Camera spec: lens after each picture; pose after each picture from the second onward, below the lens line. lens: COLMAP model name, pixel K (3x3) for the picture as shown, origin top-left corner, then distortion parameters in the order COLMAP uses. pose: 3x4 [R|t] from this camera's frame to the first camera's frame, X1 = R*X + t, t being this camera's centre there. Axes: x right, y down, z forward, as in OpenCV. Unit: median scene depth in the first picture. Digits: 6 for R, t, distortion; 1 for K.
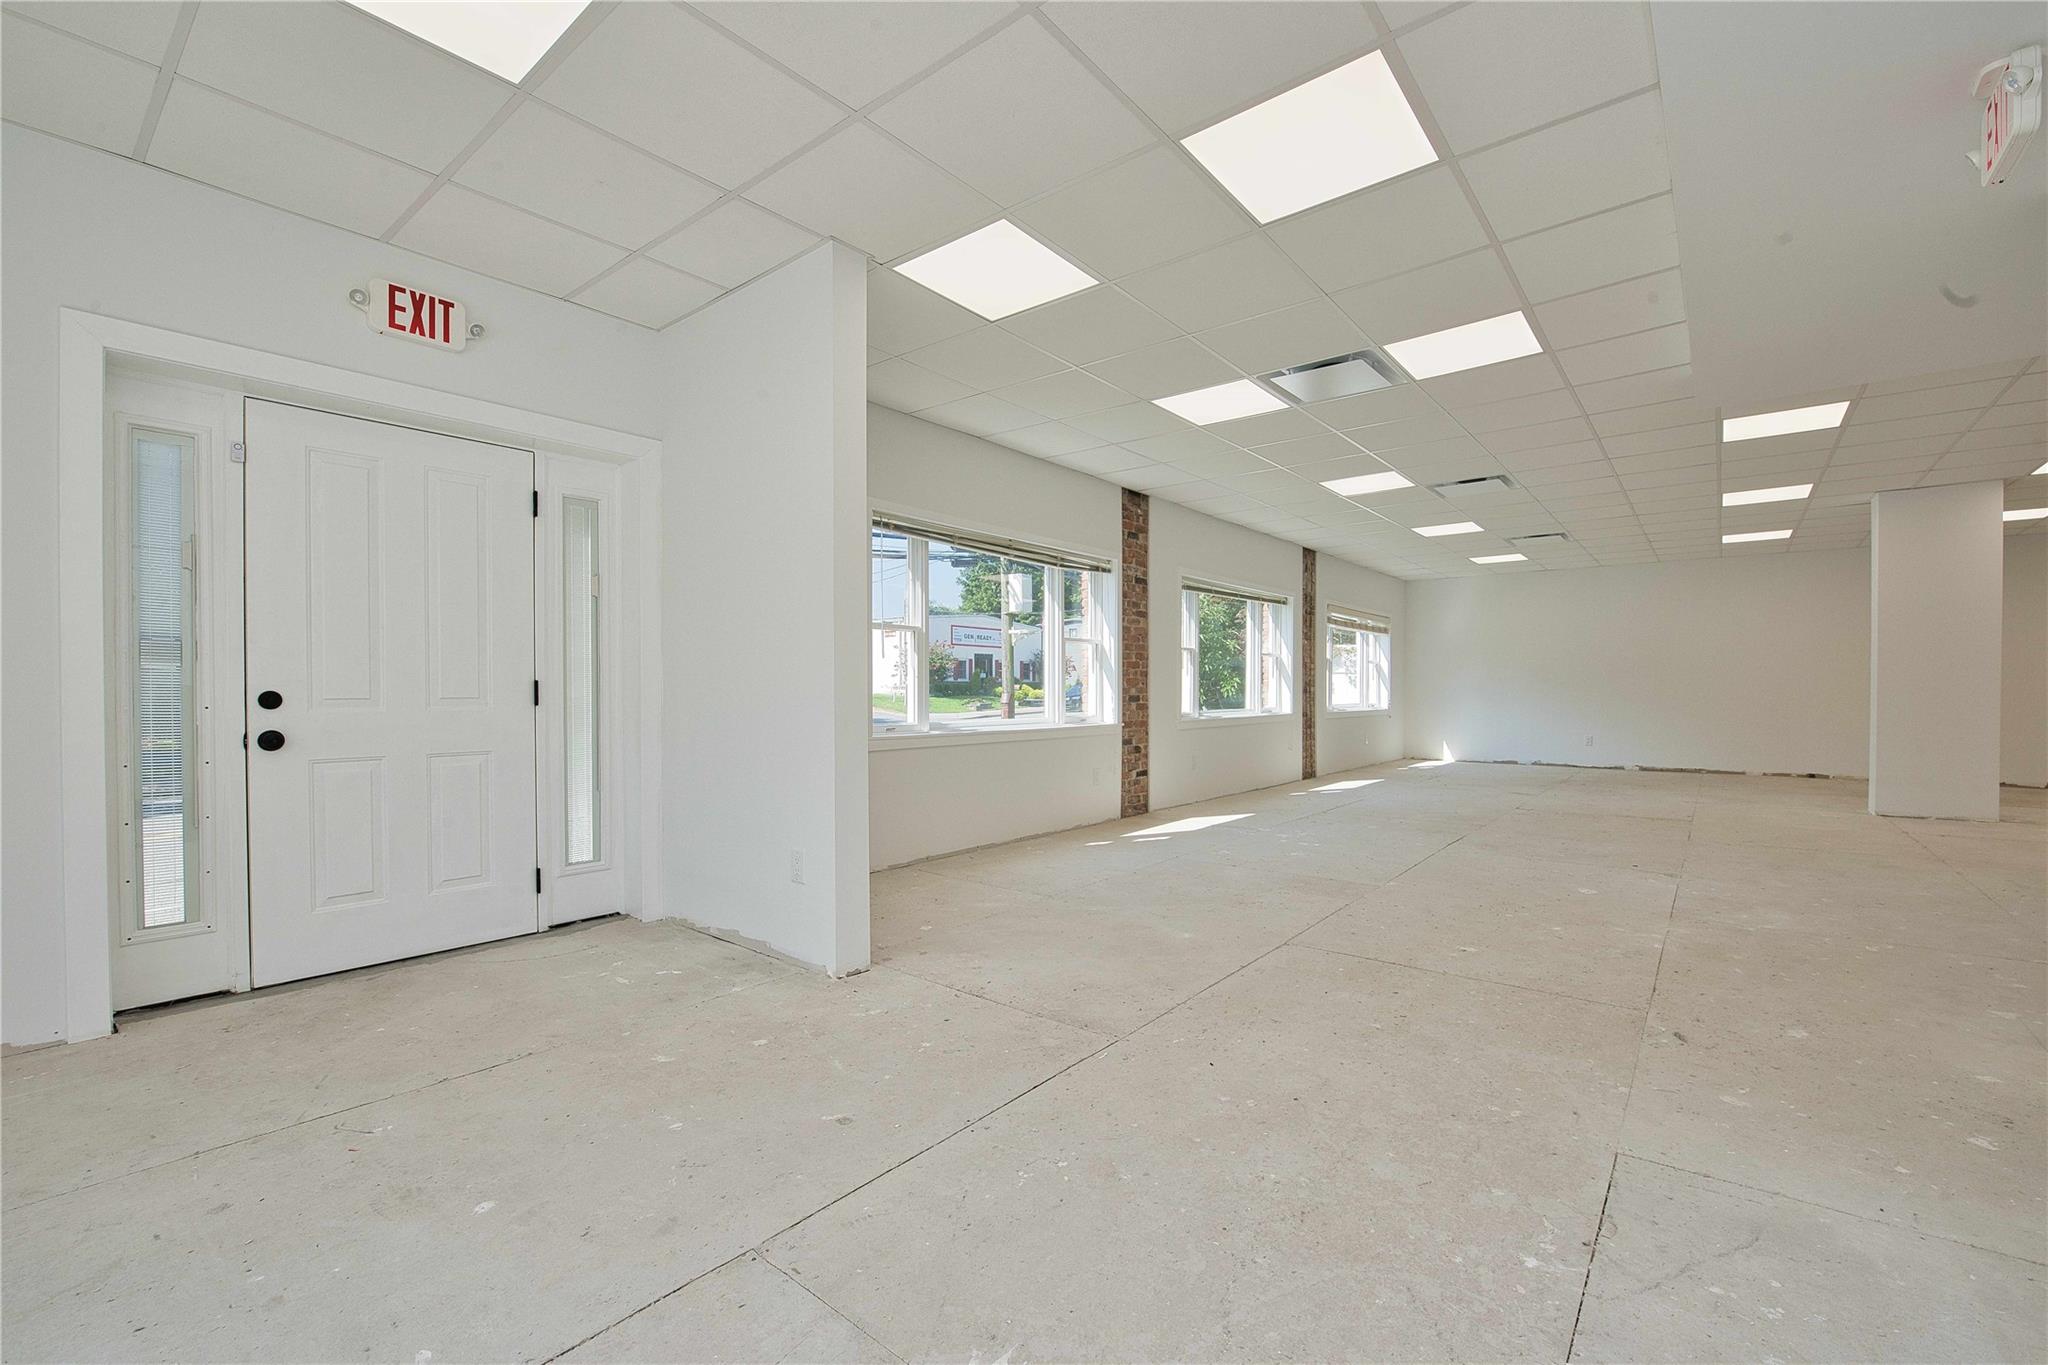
lens RADIAL K [[848.6, 0, 1027.7], [0, 848.6, 688.5], [0, 0, 1]] dist [-0.011969, -0.002155]
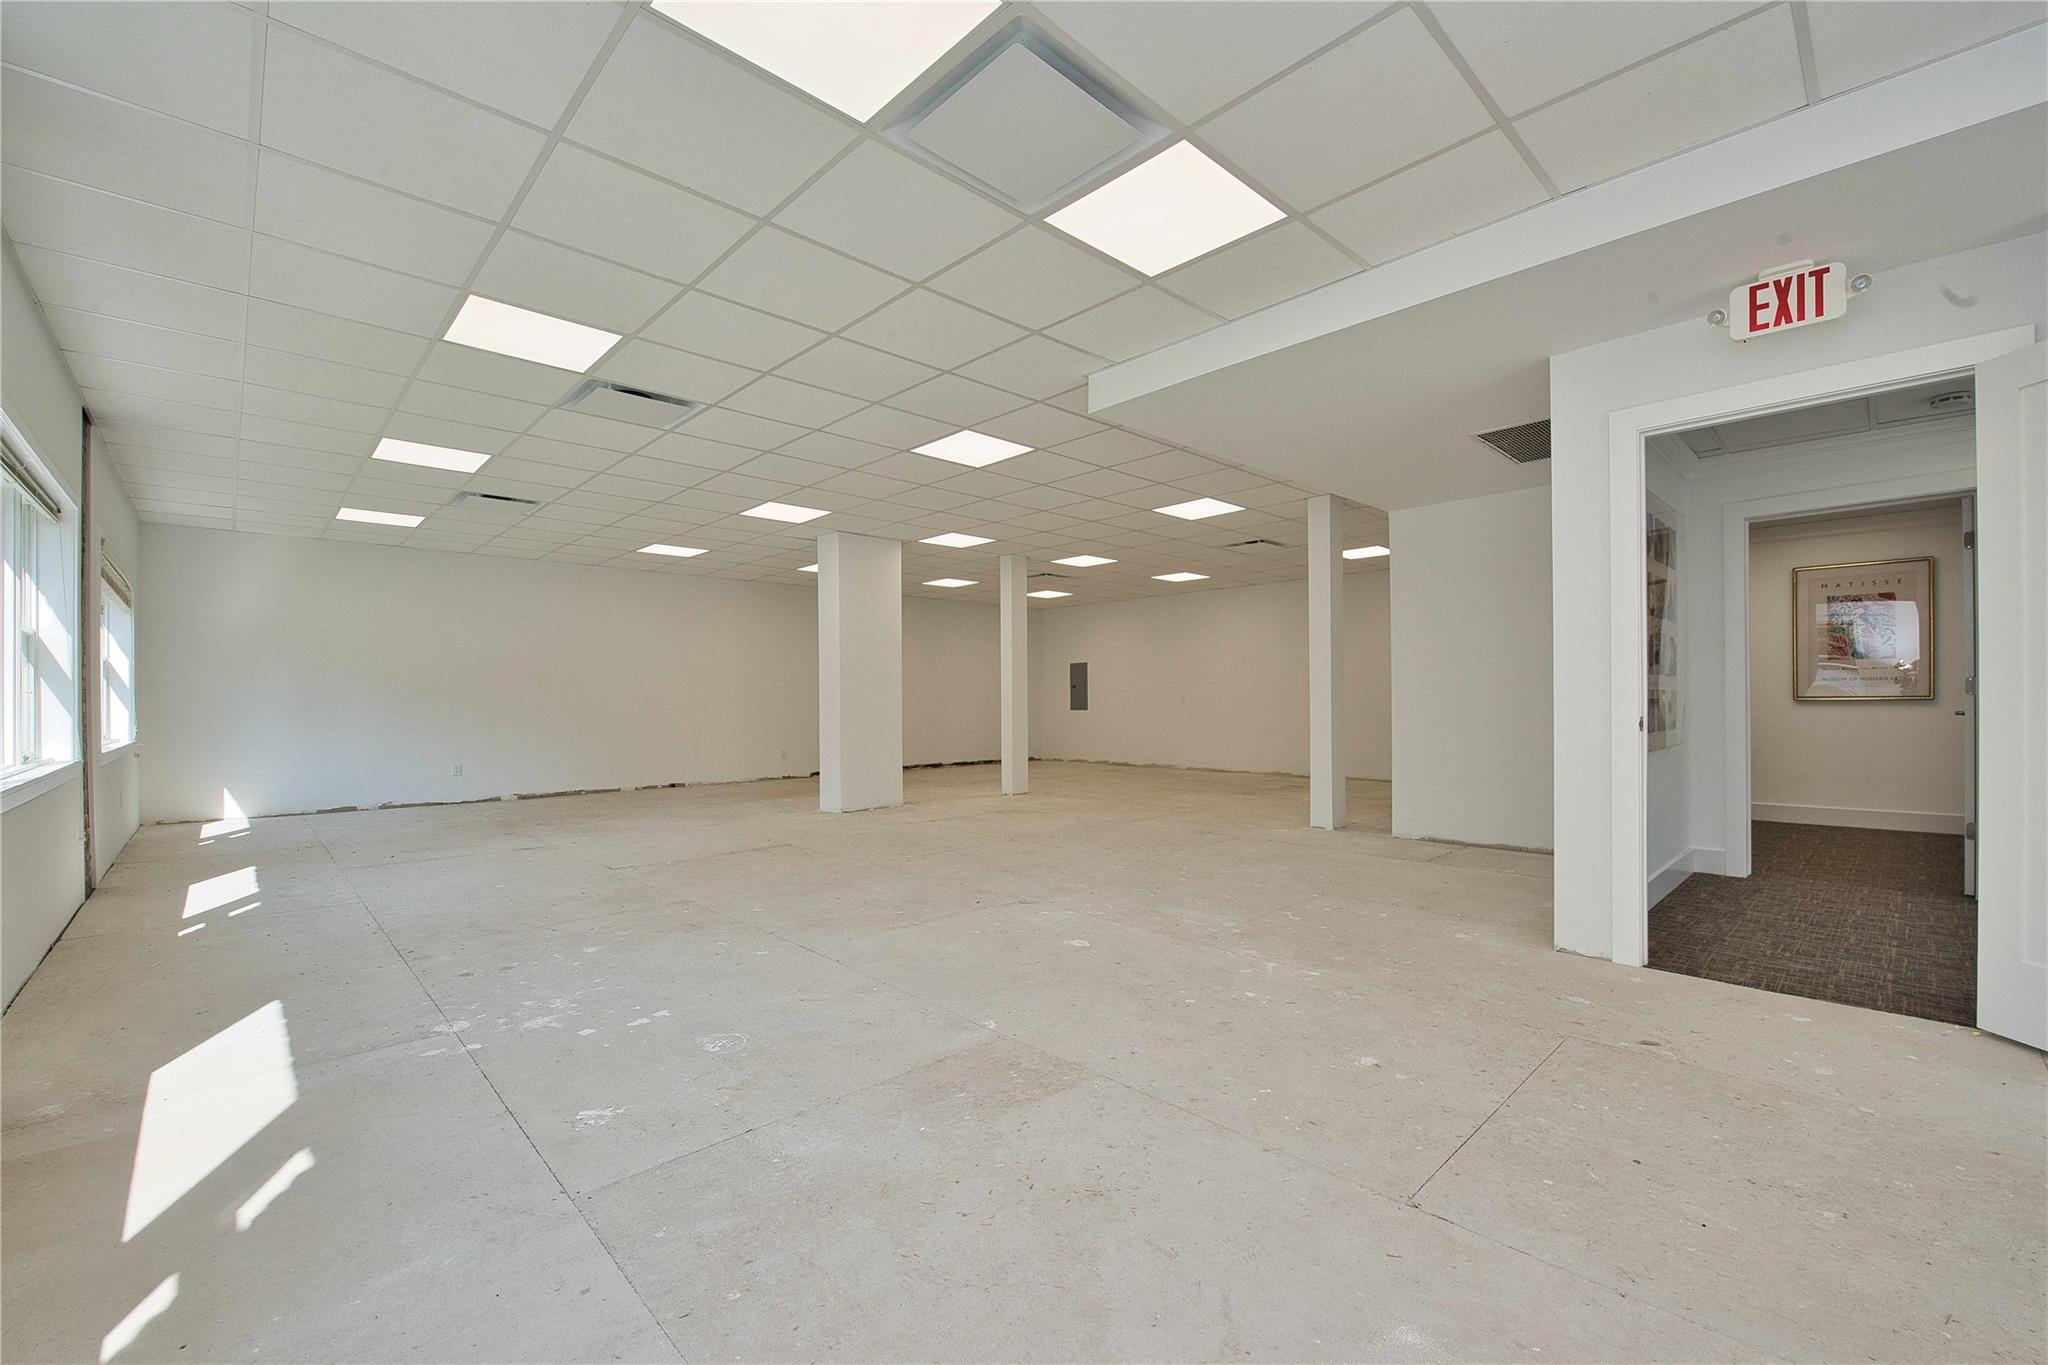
lens RADIAL K [[848.6, 0, 1030.1], [0, 848.6, 693.9], [0, 0, 1]] dist [-0.011969, -0.002155]
pose [[0.100849, 0.007233, 0.994875, -0.082286], [0.005647, 0.999953, -0.007842, -0.000597], [-0.994886, 0.006409, 0.100803, 0.437688]]
